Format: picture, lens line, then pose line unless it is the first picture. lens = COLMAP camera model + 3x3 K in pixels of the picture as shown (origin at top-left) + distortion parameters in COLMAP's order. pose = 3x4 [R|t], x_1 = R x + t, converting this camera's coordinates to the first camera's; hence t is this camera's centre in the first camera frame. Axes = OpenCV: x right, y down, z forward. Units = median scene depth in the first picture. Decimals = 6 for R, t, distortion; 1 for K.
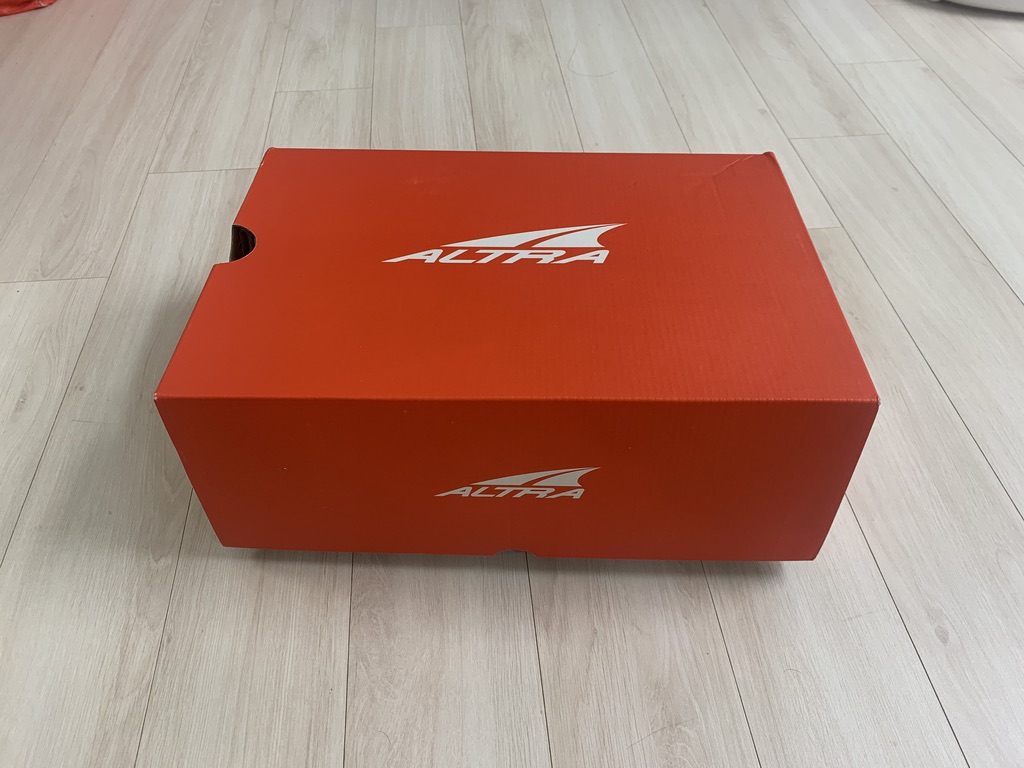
lens RADIAL K [[786.8, 0, 512.0], [0, 786.8, 384.0], [0, 0, 1]] dist [-0.002433, 0.007989]
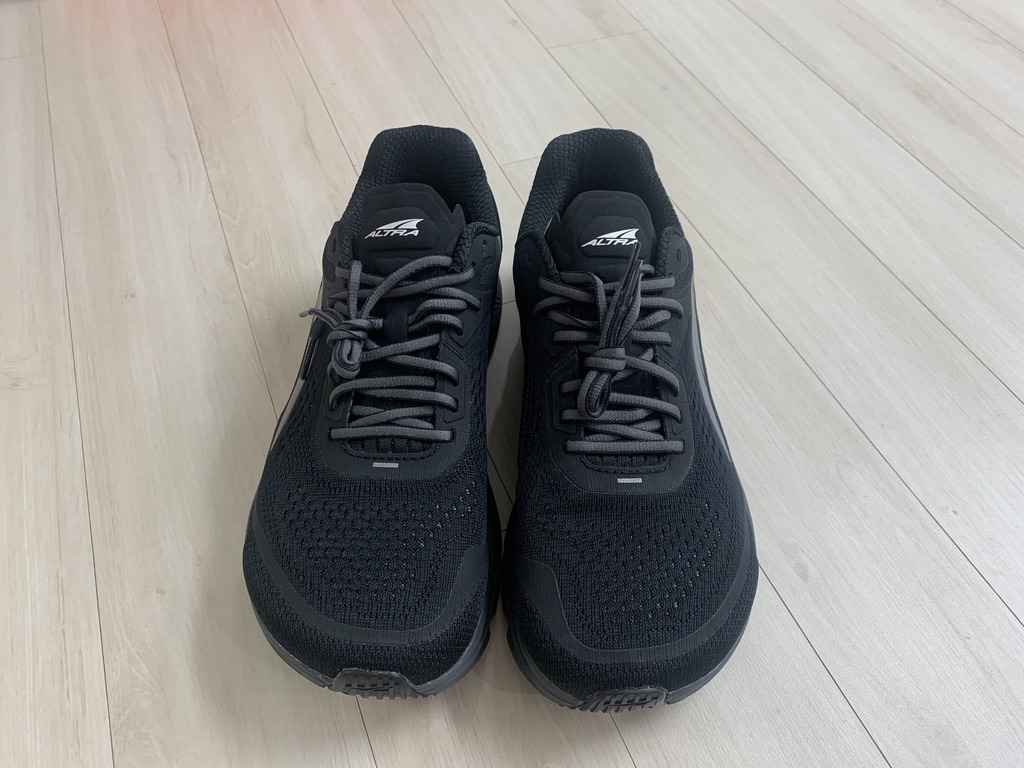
lens RADIAL K [[786.8, 0, 512.0], [0, 786.8, 384.0], [0, 0, 1]] dist [-0.002433, 0.007989]
pose [[0.956741, -0.212863, 0.198334, 0.059216], [0.199588, 0.976194, 0.084913, -0.023311], [-0.211688, -0.041655, 0.976449, 0.123558]]
